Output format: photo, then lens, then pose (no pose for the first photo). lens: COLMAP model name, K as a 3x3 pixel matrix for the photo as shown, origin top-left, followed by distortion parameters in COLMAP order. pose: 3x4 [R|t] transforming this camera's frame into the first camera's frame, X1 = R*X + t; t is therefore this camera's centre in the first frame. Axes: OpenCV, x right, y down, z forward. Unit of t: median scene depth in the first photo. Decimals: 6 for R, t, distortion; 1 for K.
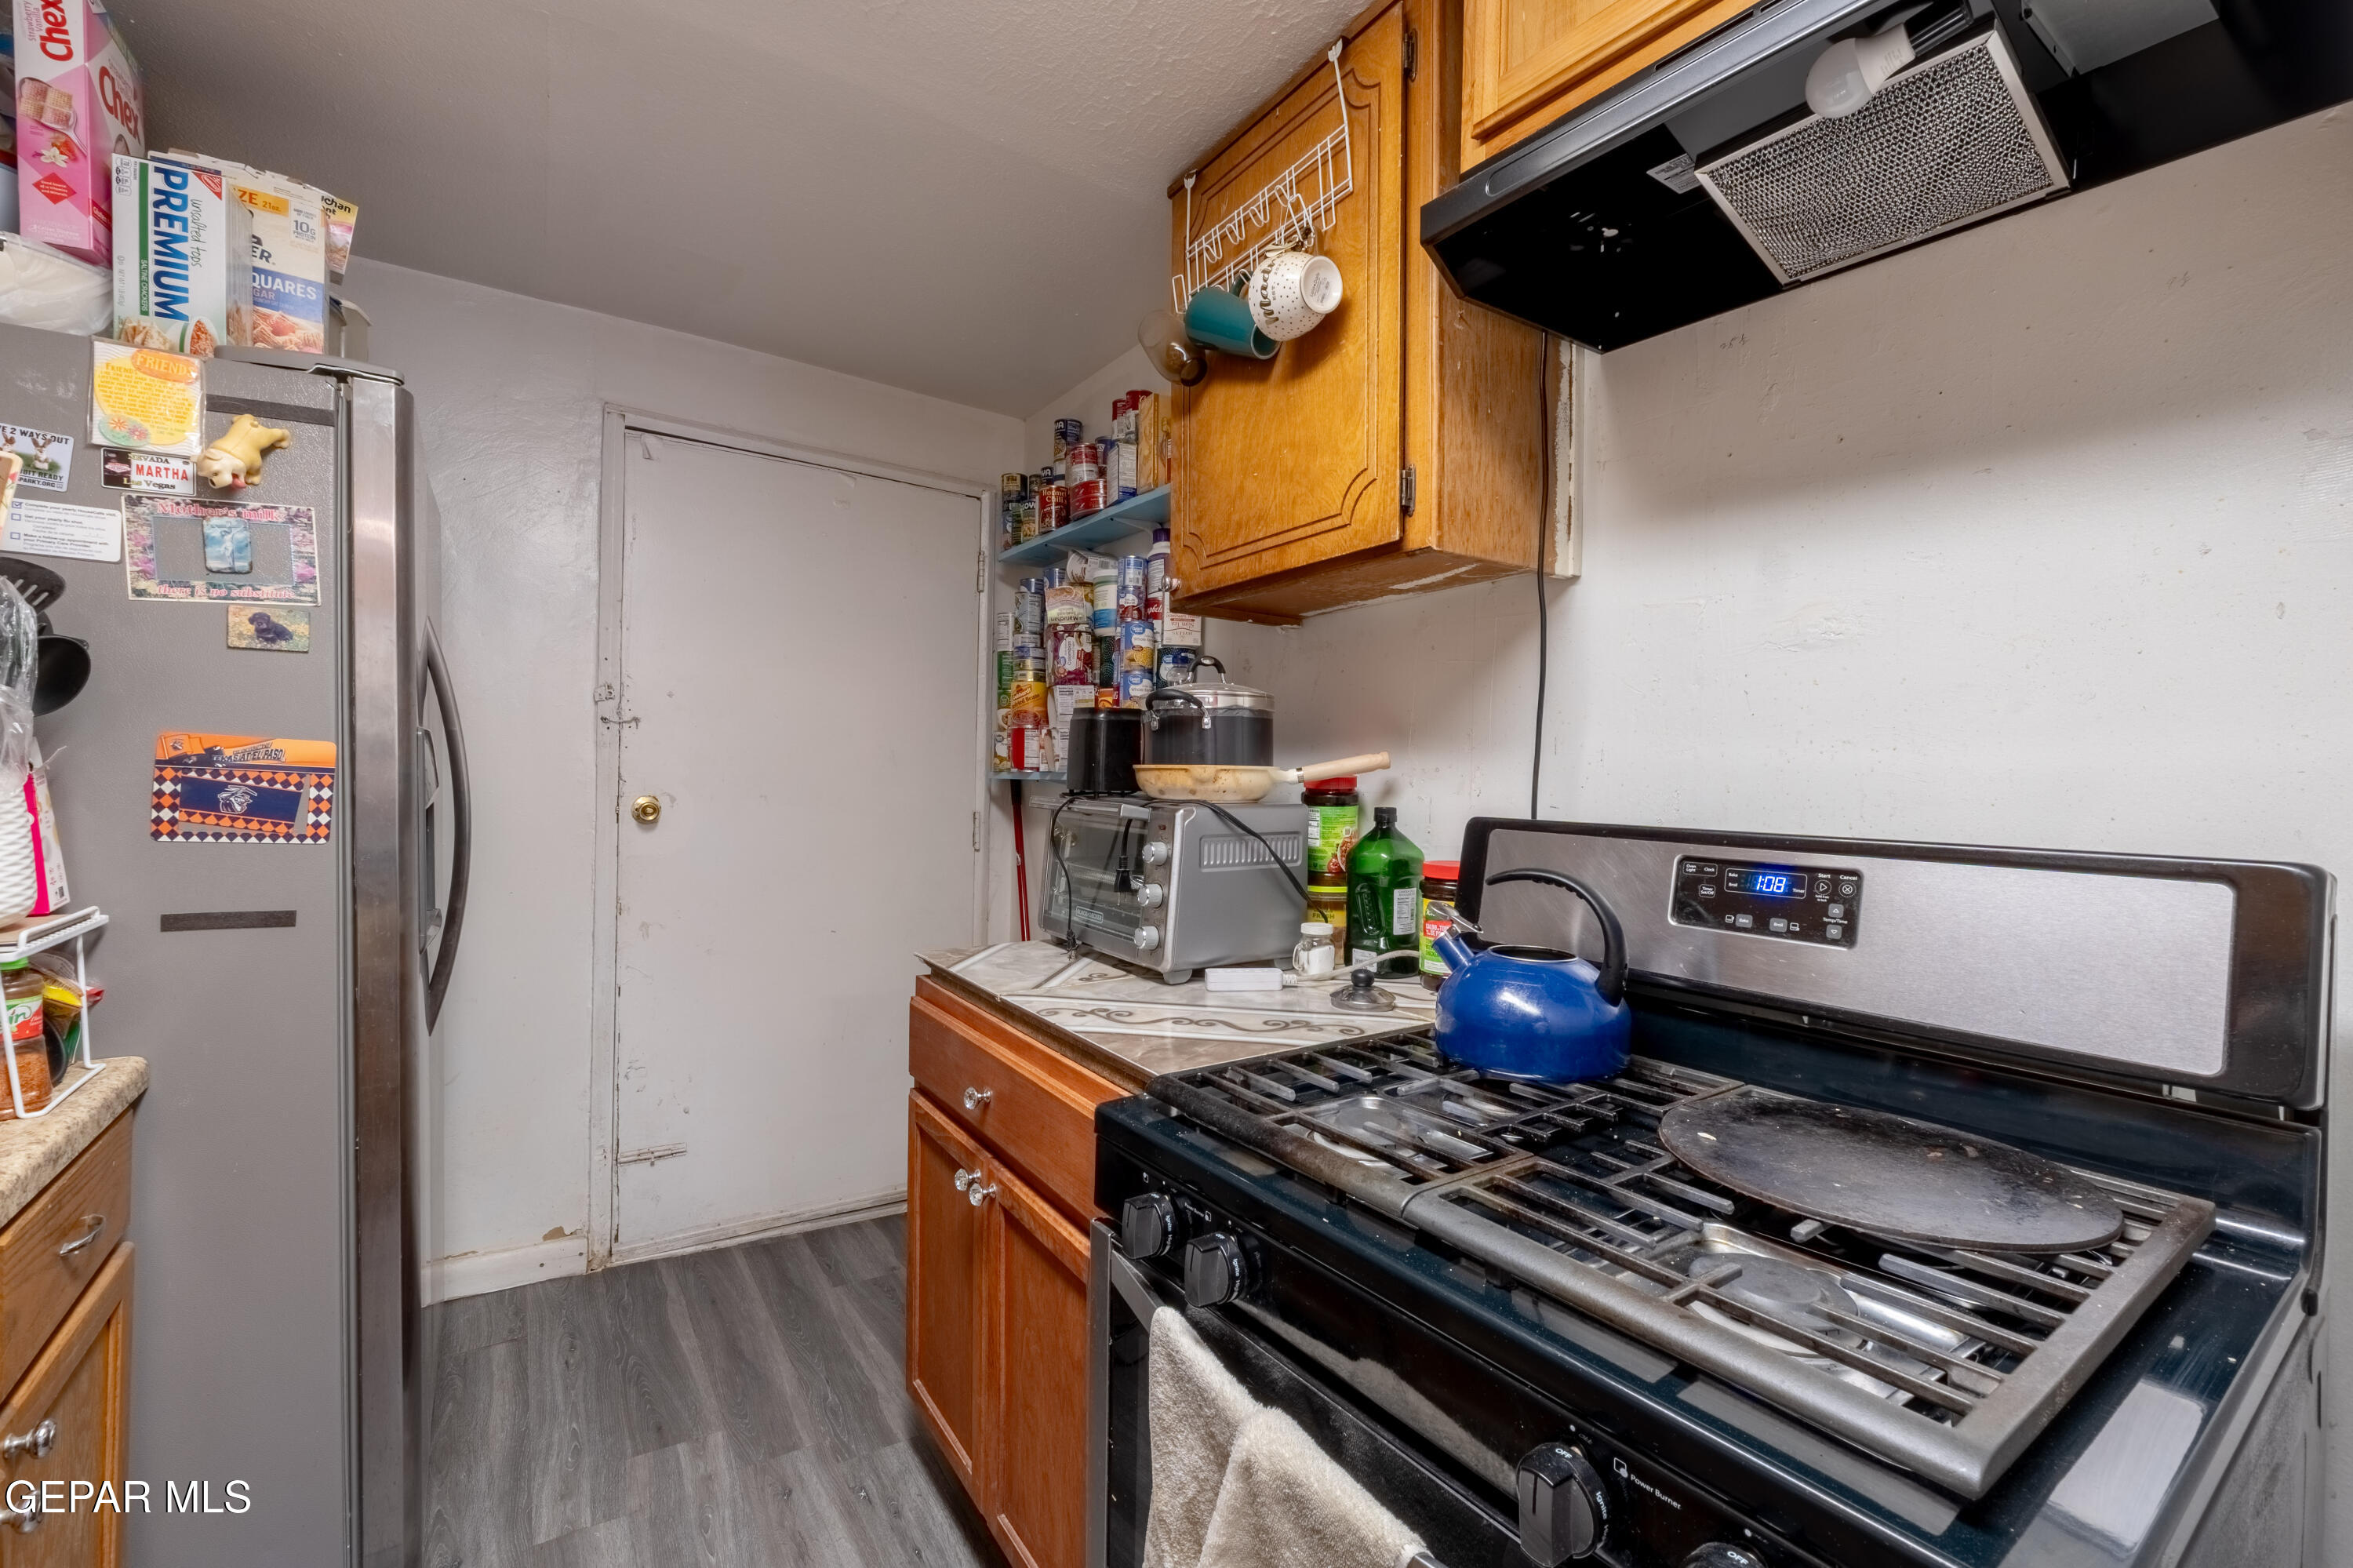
lens RADIAL K [[1016.2, 0, 1211.9], [0, 1016.2, 780.9], [0, 0, 1]] dist [-0.008094, -0.000145]
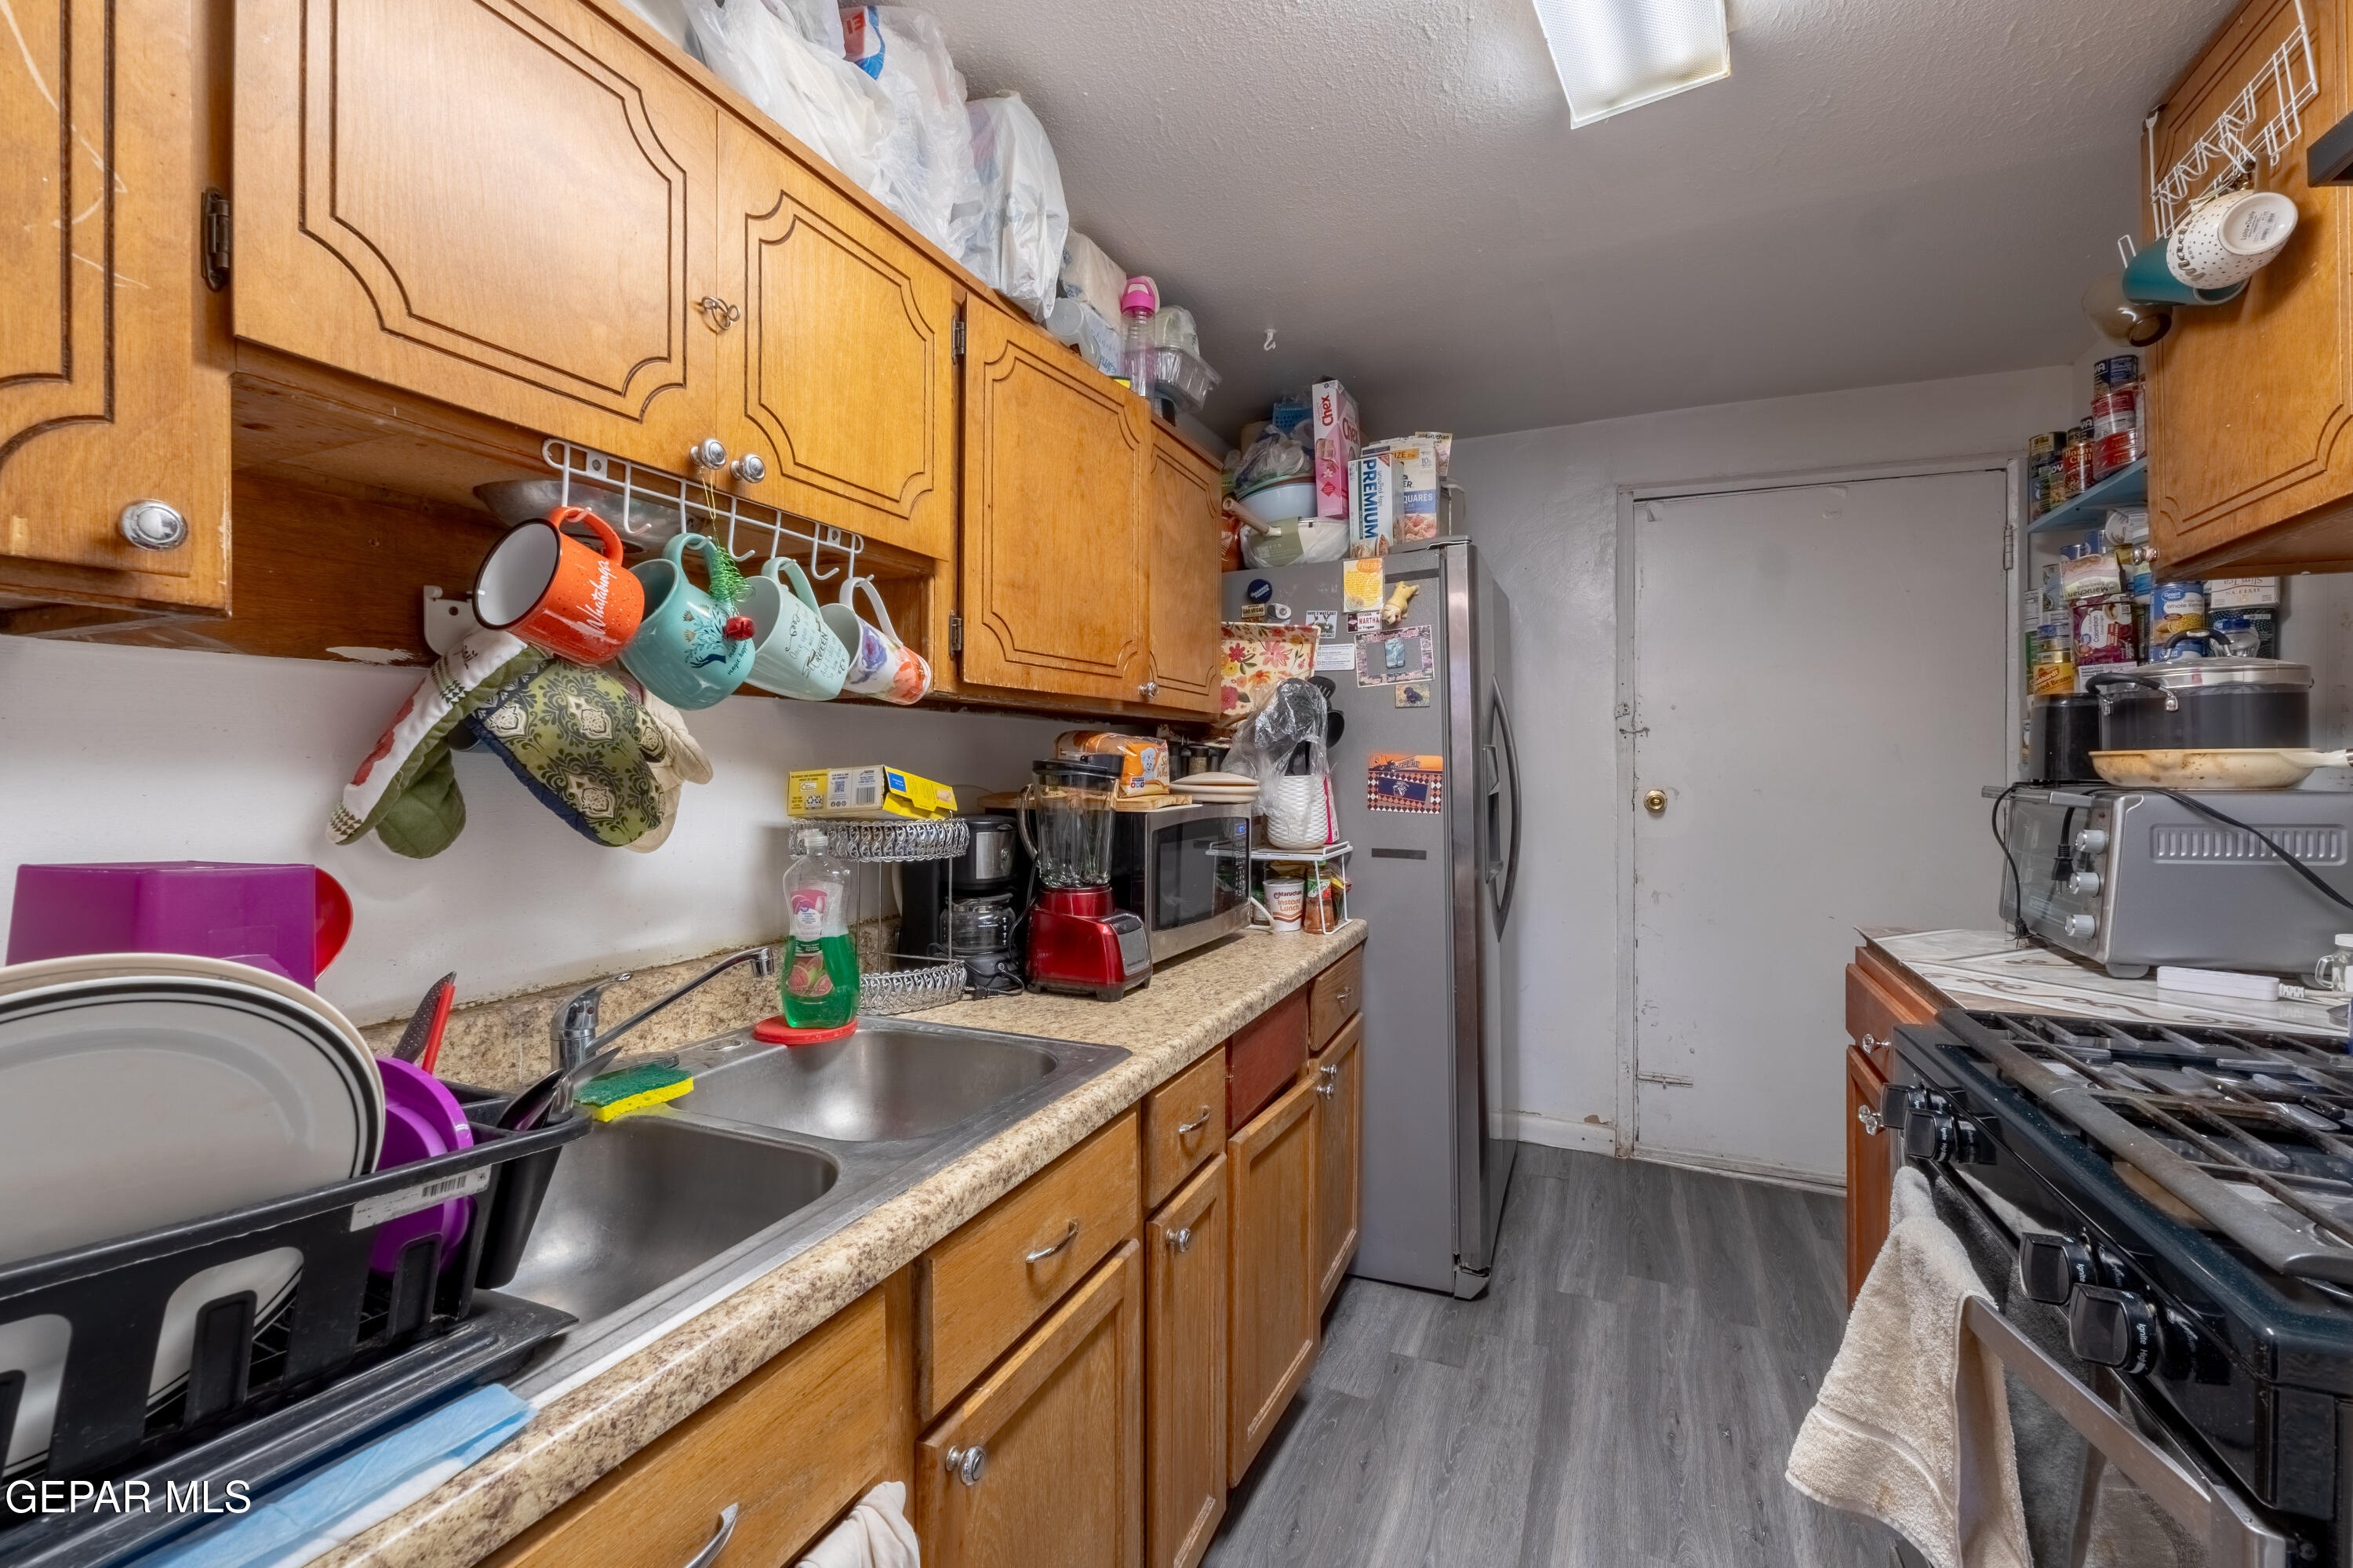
lens RADIAL K [[1026.7, 0, 1125.8], [0, 1026.7, 777.3], [0, 0, 1]] dist [-0.002174, -0.000122]
pose [[0.493688, -0.014846, -0.869512, 0.330929], [0.010389, 0.999884, -0.011174, 0.010114], [0.869577, -0.003517, 0.493785, -0.289454]]
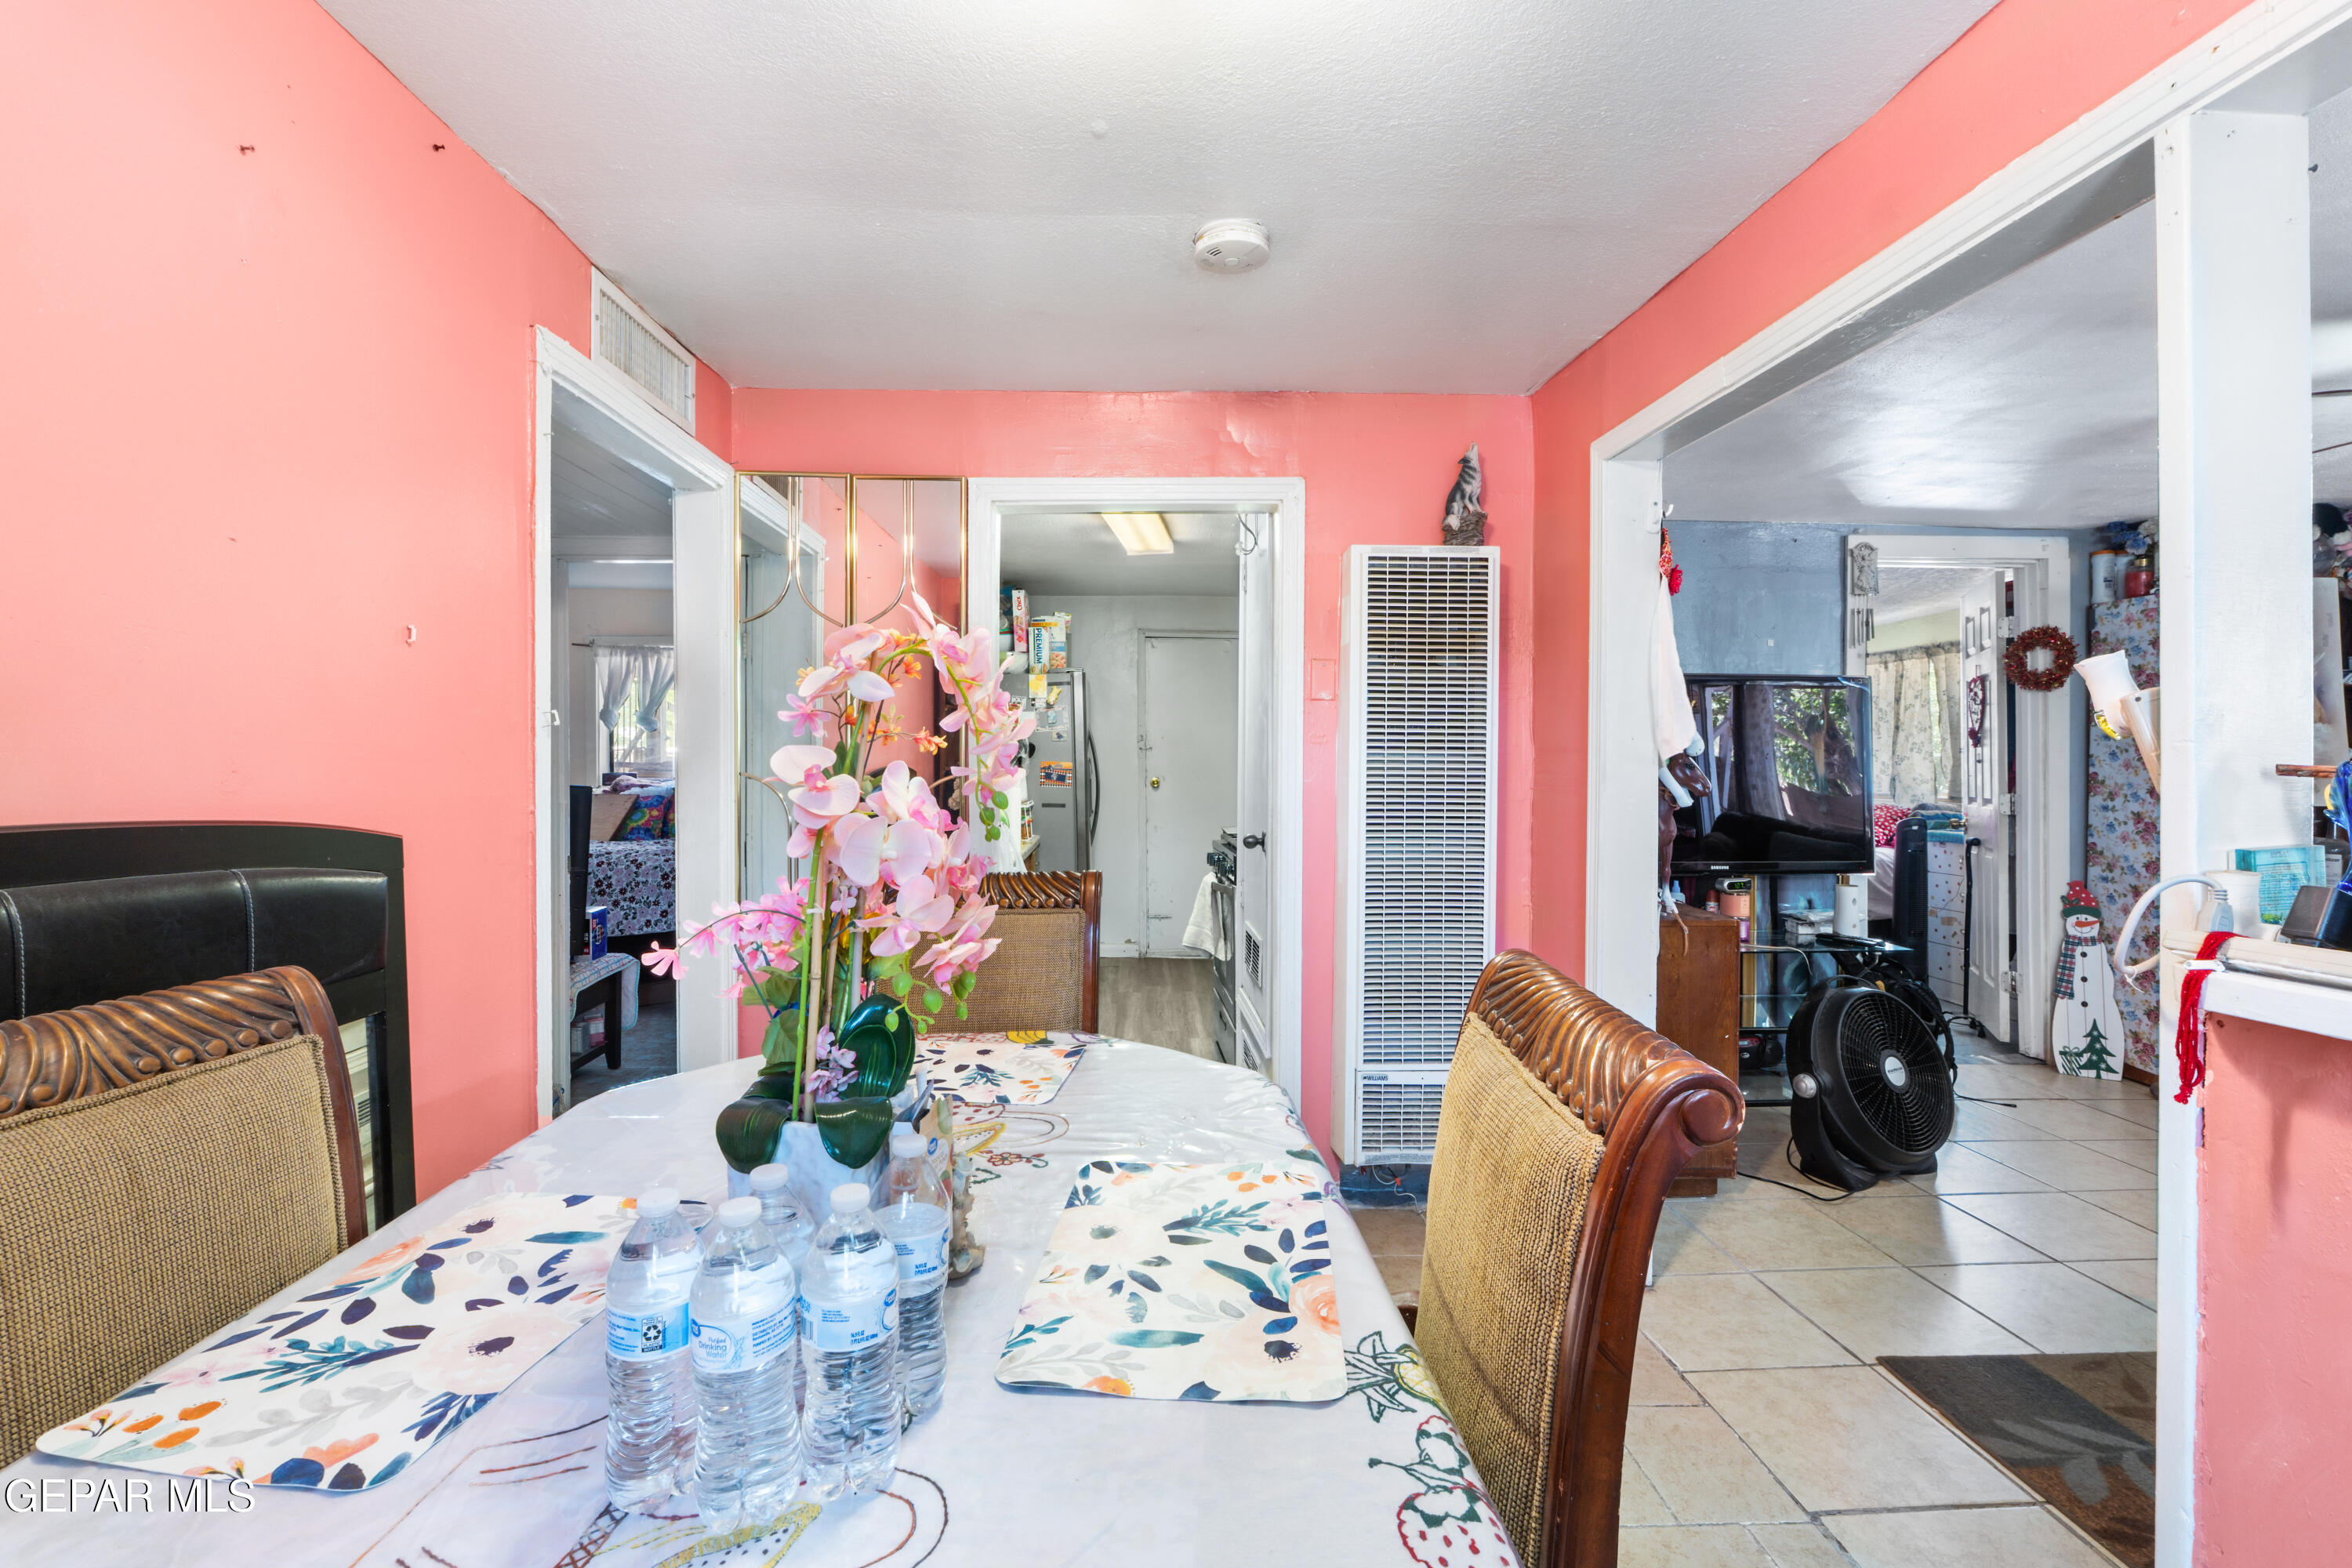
lens RADIAL K [[1075.6, 0, 1173.6], [0, 1075.6, 758.5], [0, 0, 1]] dist [-0.000514, -0.000034]
pose [[0.844362, -0.026260, -0.535129, 1.436781], [0.020223, 0.999648, -0.017146, 0.022260], [0.535391, 0.003655, 0.844597, -1.952788]]
